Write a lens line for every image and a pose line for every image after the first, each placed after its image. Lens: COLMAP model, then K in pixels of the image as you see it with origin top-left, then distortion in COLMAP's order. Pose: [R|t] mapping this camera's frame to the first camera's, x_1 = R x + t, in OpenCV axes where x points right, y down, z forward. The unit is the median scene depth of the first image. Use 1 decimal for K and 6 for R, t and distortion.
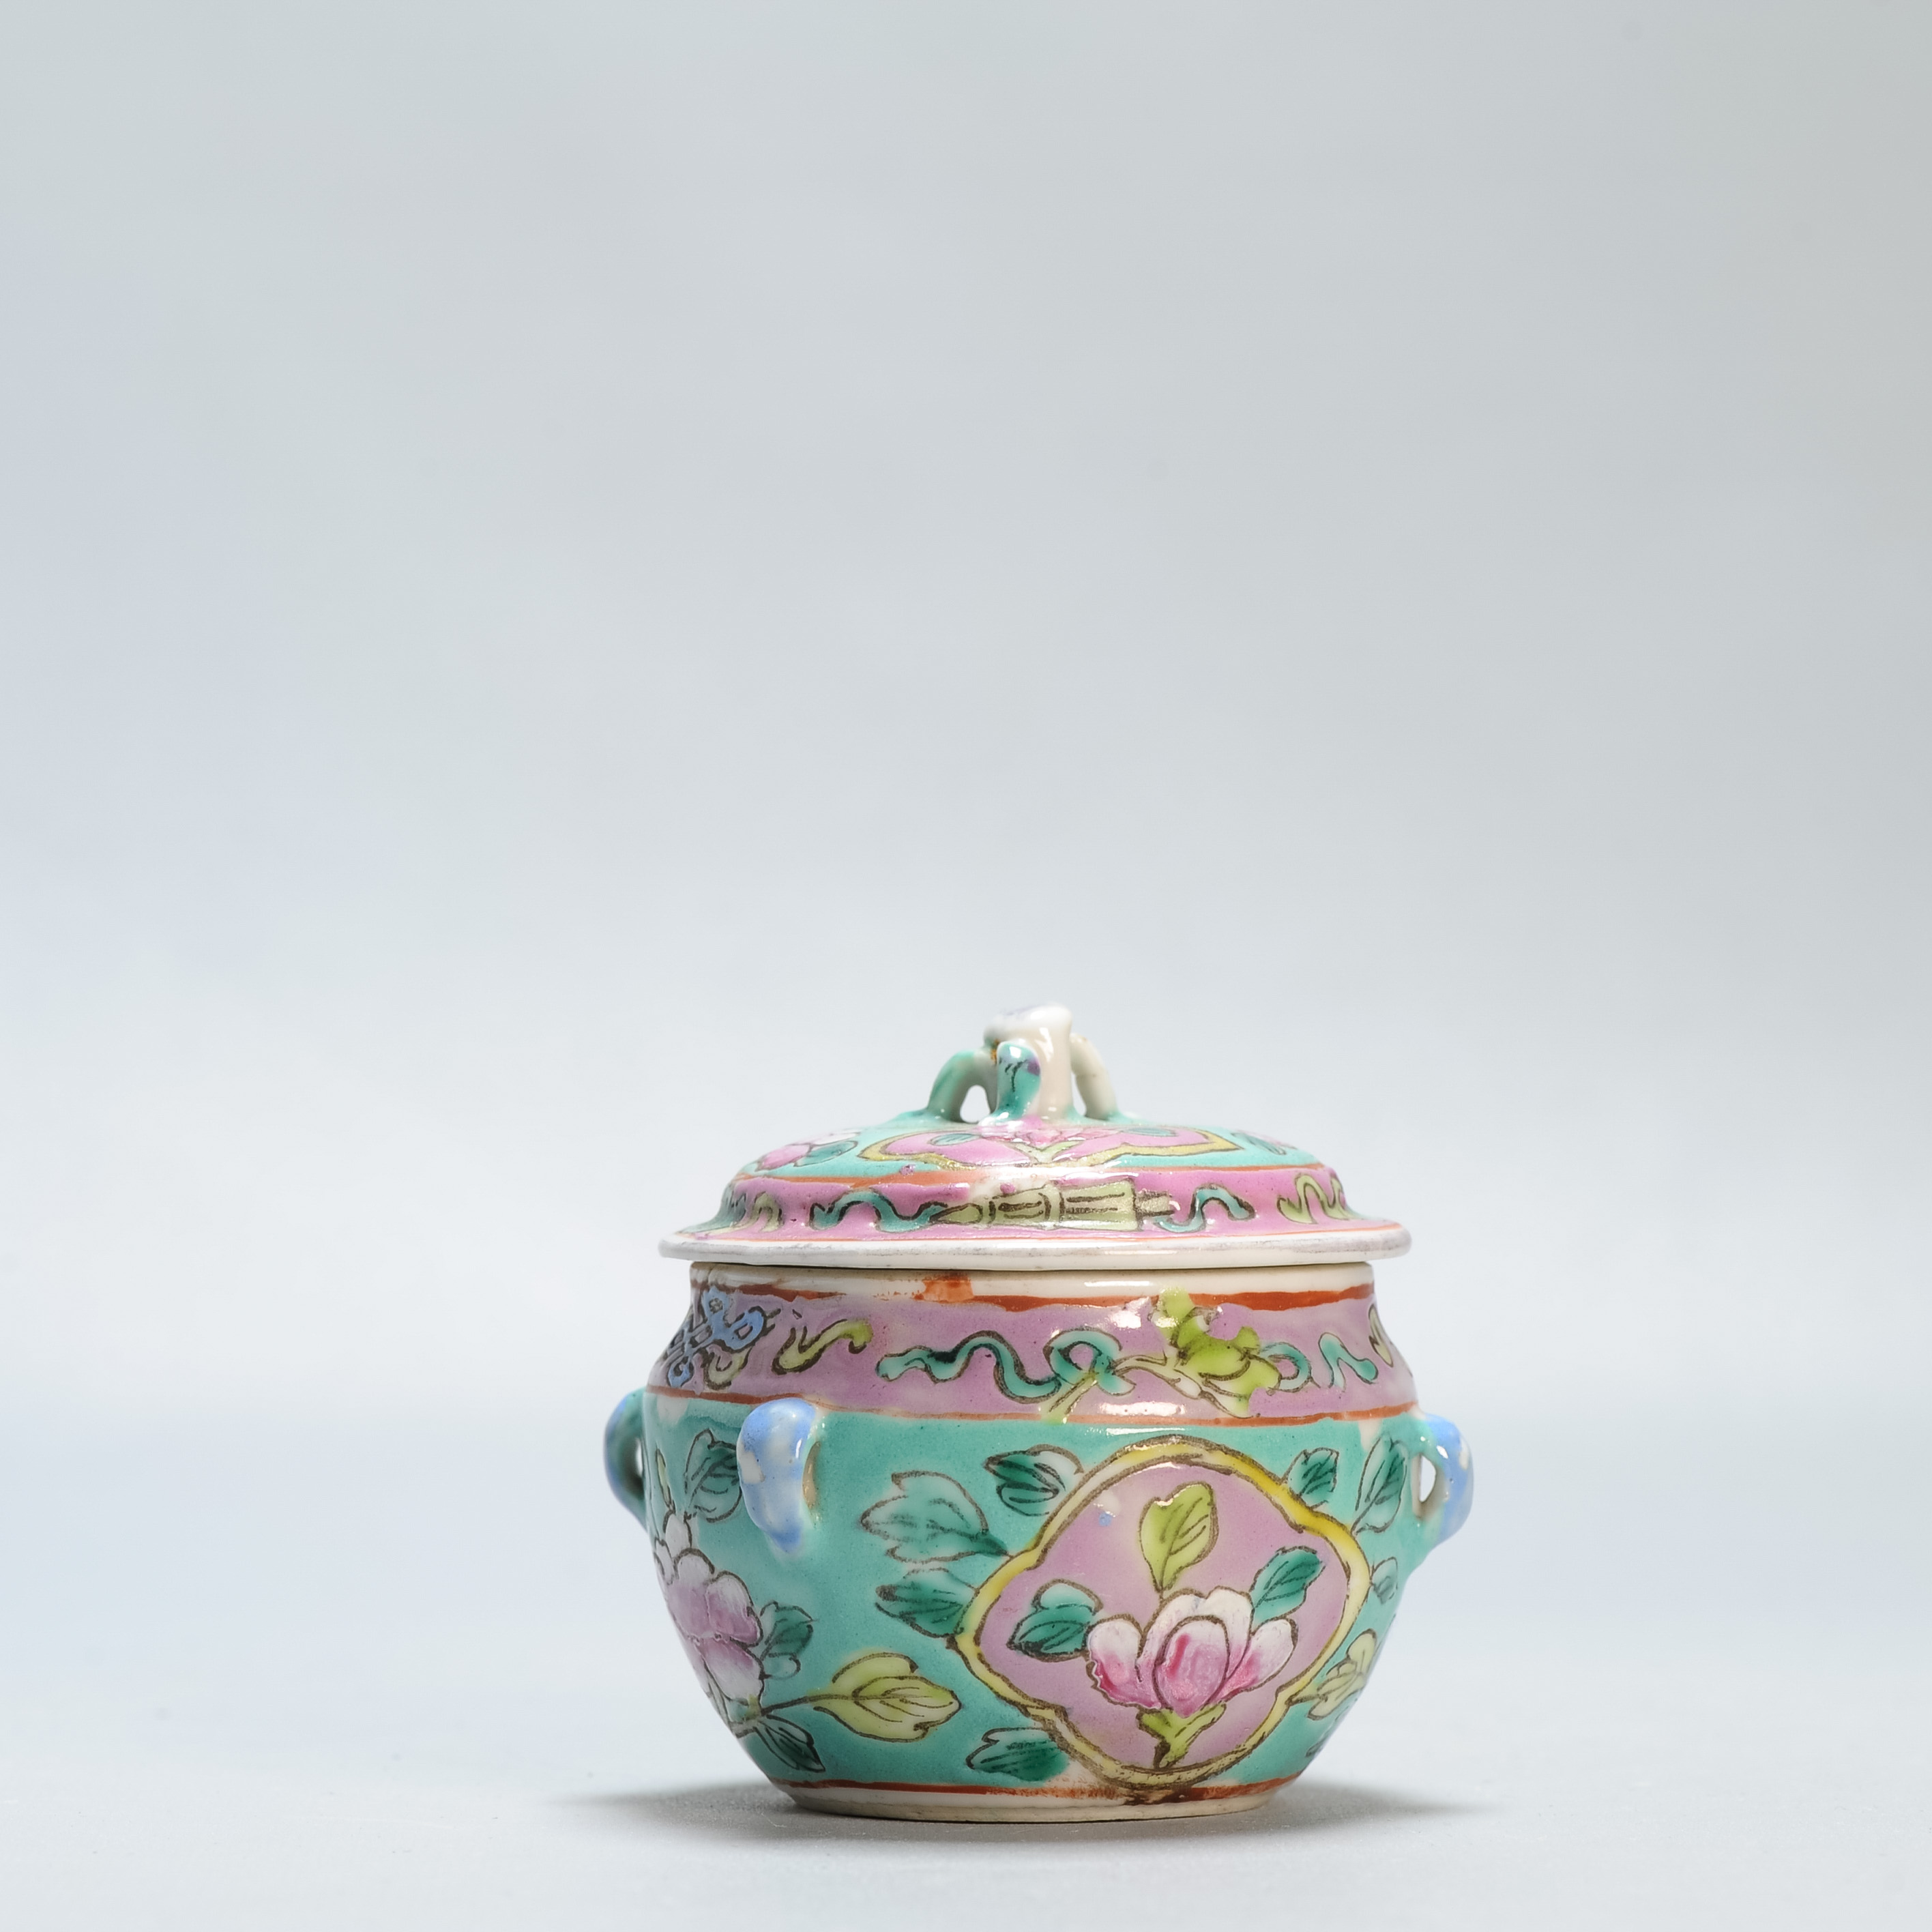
lens RADIAL K [[9538.7, 0, 966.0], [0, 9538.7, 966.0], [0, 0, 1]] dist [-0.298414, 6.210439]
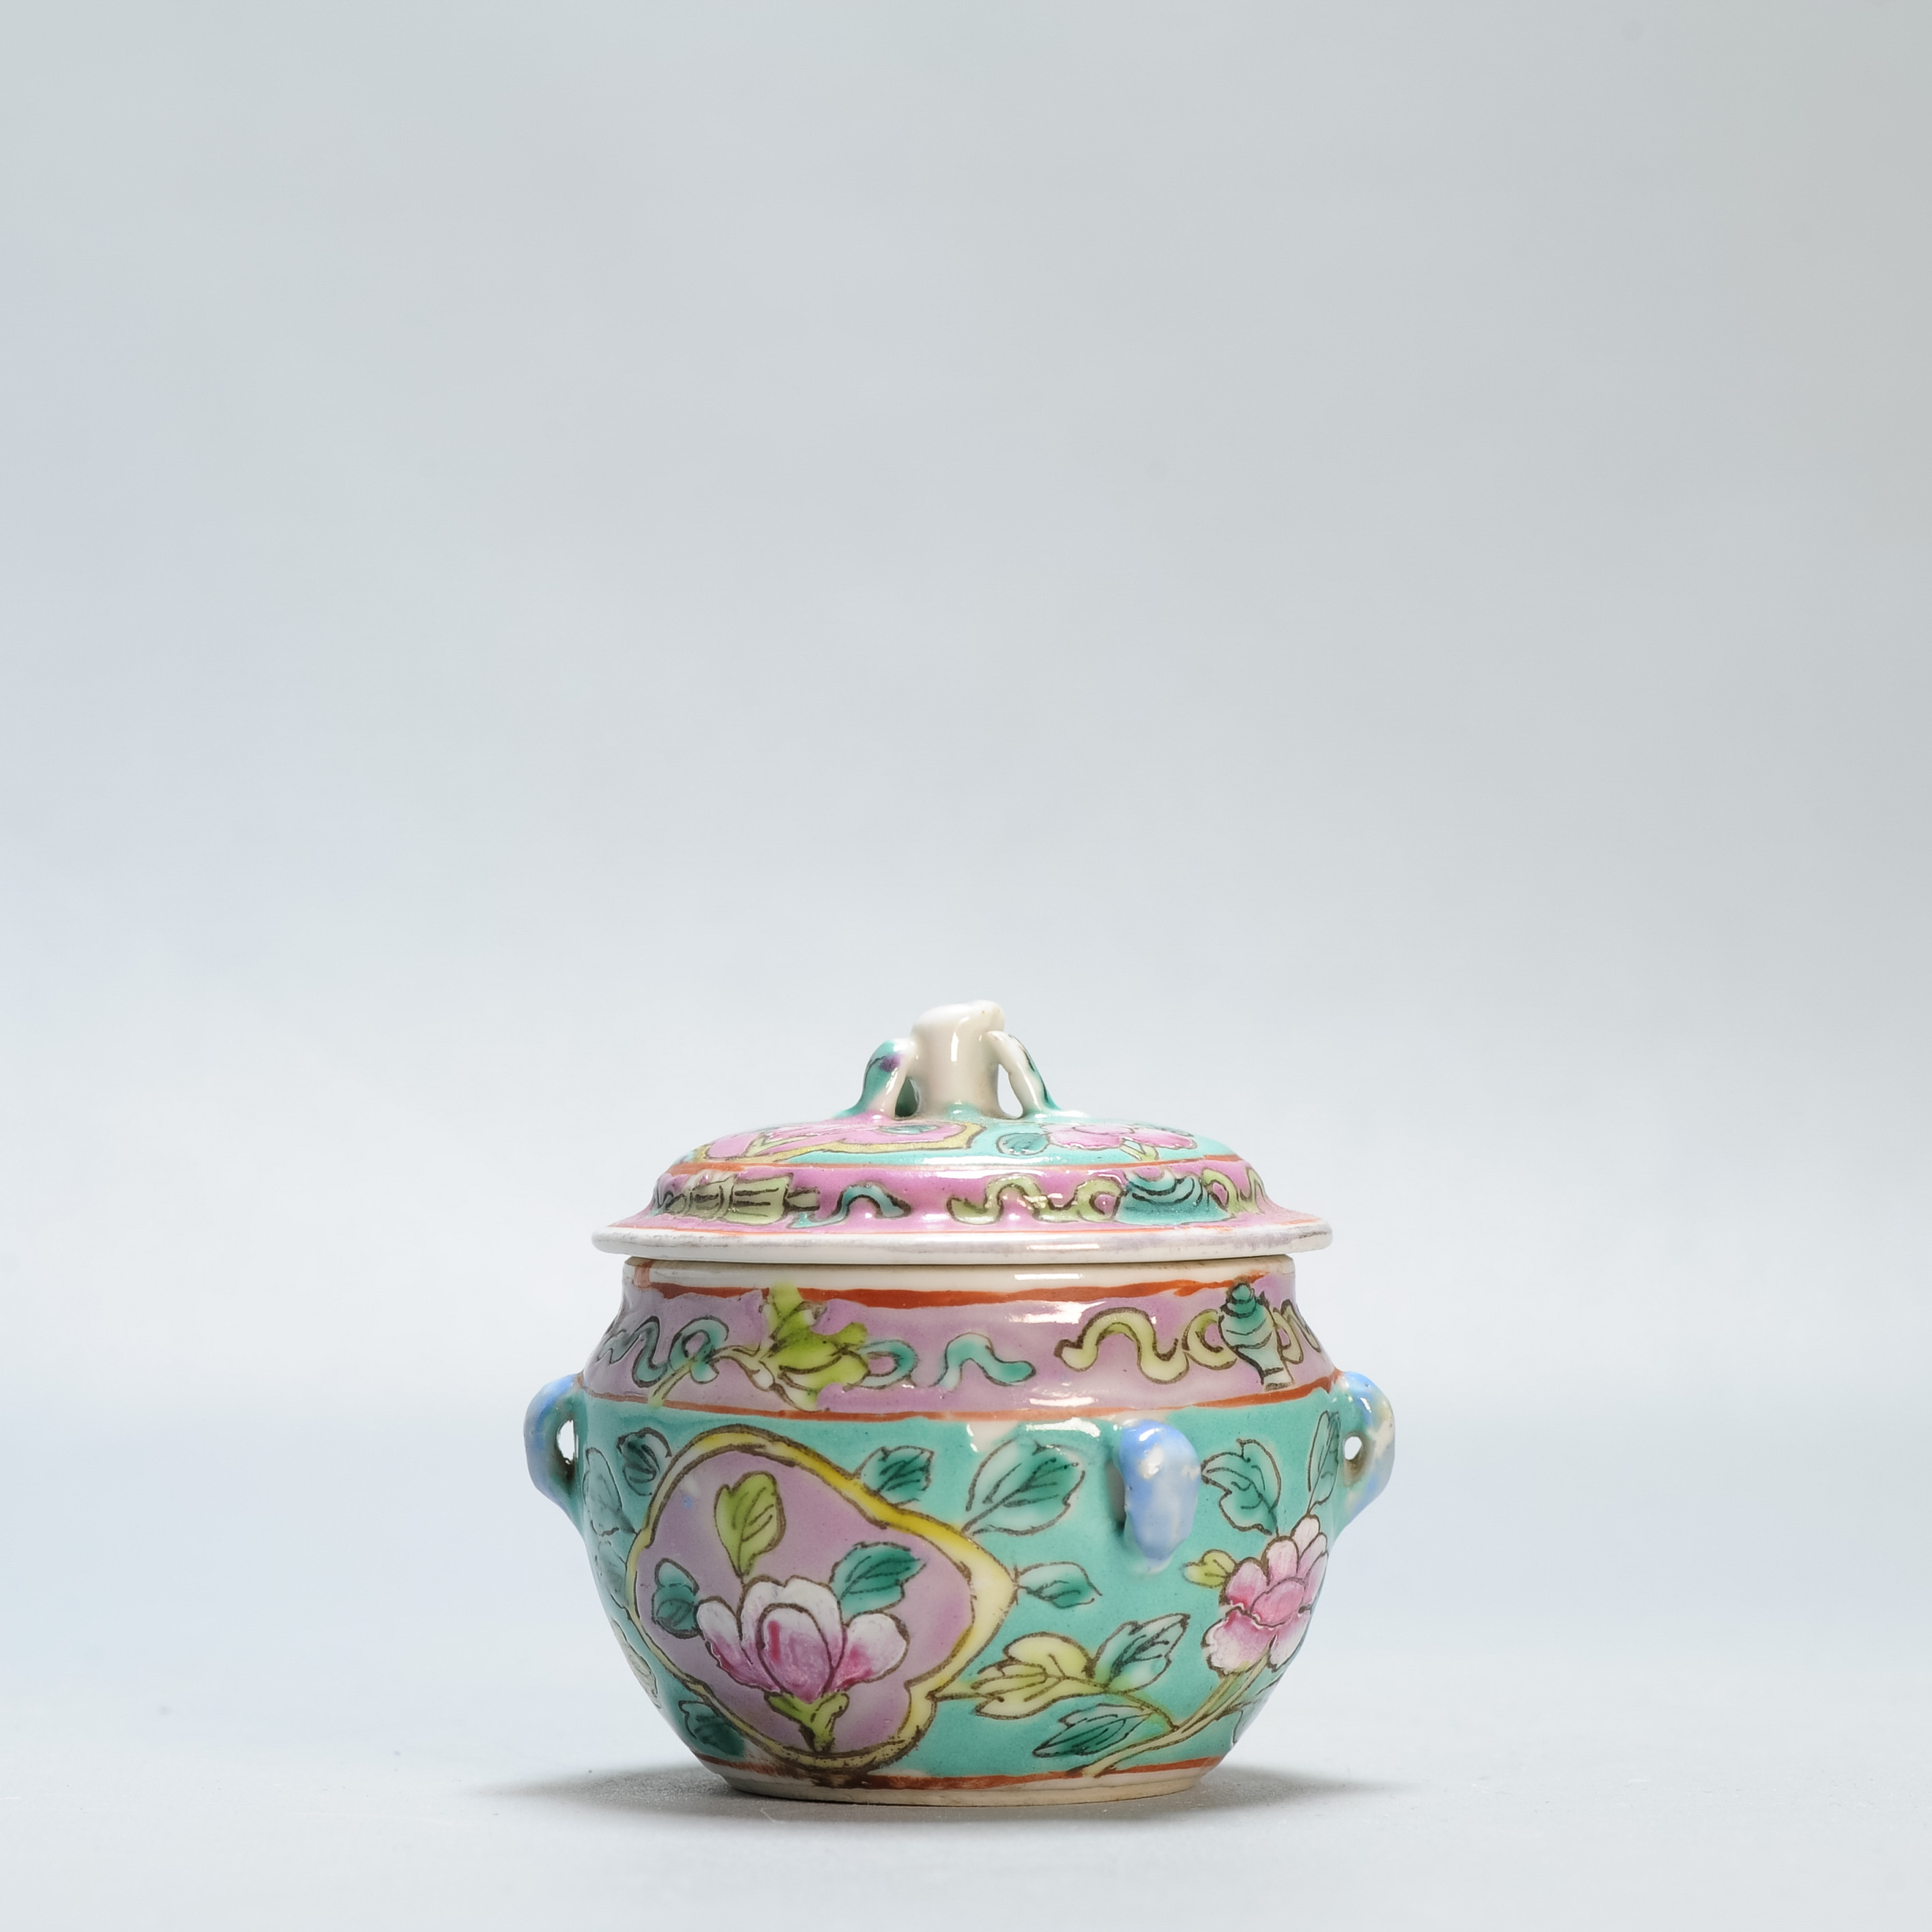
lens RADIAL K [[9538.7, 0, 966.0], [0, 9538.7, 966.0], [0, 0, 1]] dist [-0.298414, 6.210439]
pose [[0.598772, 0.007671, -0.800883, 0.852953], [-0.002431, 0.999967, 0.007760, -0.008058], [0.800916, -0.002700, 0.598770, 0.404387]]
